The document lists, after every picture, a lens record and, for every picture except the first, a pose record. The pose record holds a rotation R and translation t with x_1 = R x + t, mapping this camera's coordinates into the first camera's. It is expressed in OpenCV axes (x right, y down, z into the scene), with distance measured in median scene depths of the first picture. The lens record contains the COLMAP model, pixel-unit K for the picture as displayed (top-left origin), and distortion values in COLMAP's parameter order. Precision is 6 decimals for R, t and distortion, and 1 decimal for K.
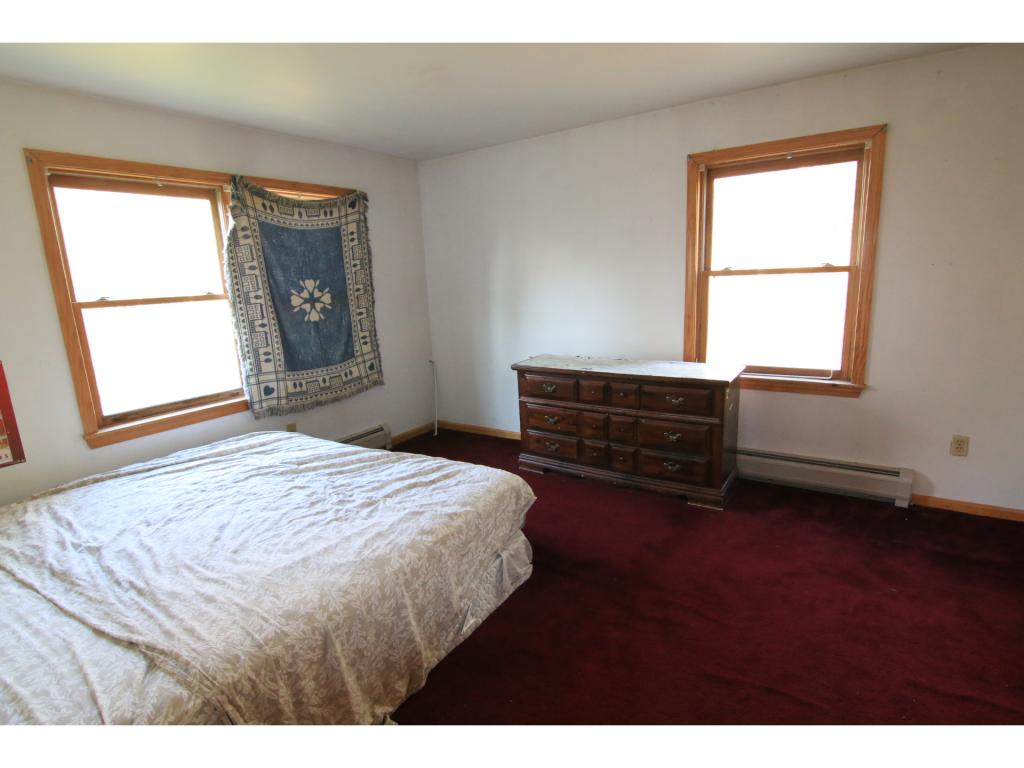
lens RADIAL K [[520.0, 0, 510.1], [0, 520.0, 385.2], [0, 0, 1]] dist [-0.002697, -0.011144]
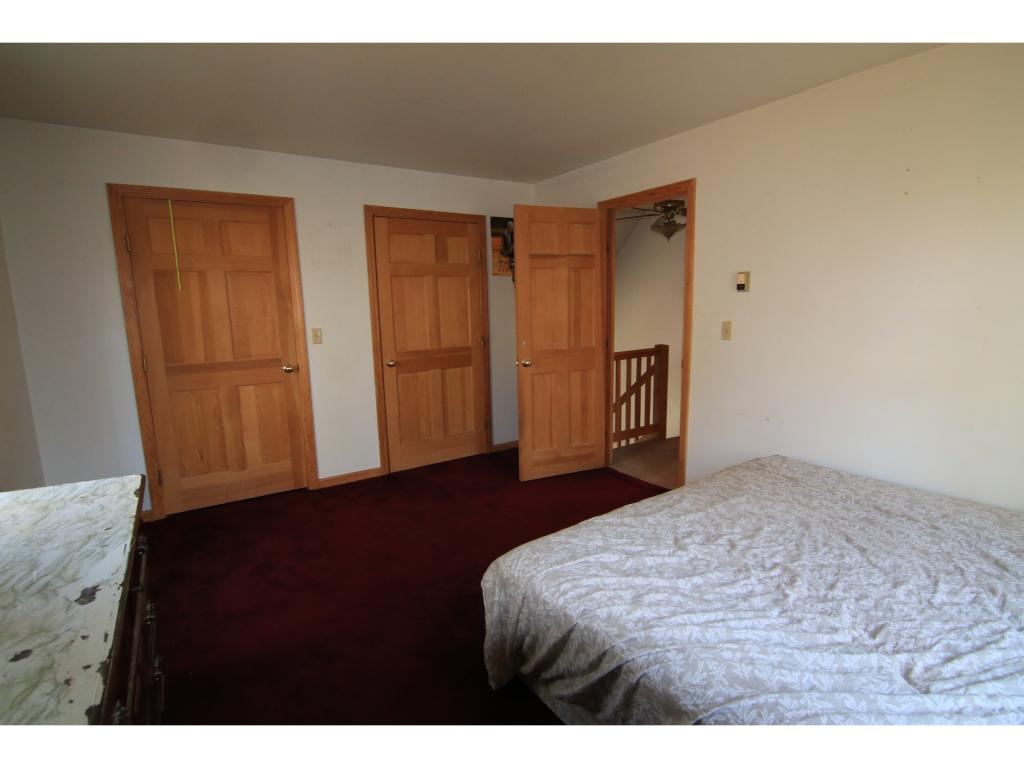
lens RADIAL K [[520.0, 0, 510.1], [0, 520.0, 385.2], [0, 0, 1]] dist [-0.002697, -0.011144]
pose [[-0.916971, -0.002370, 0.398947, -0.372841], [0.141532, 0.933009, 0.330851, -0.368539], [-0.373005, 0.359845, -0.855207, 1.936304]]
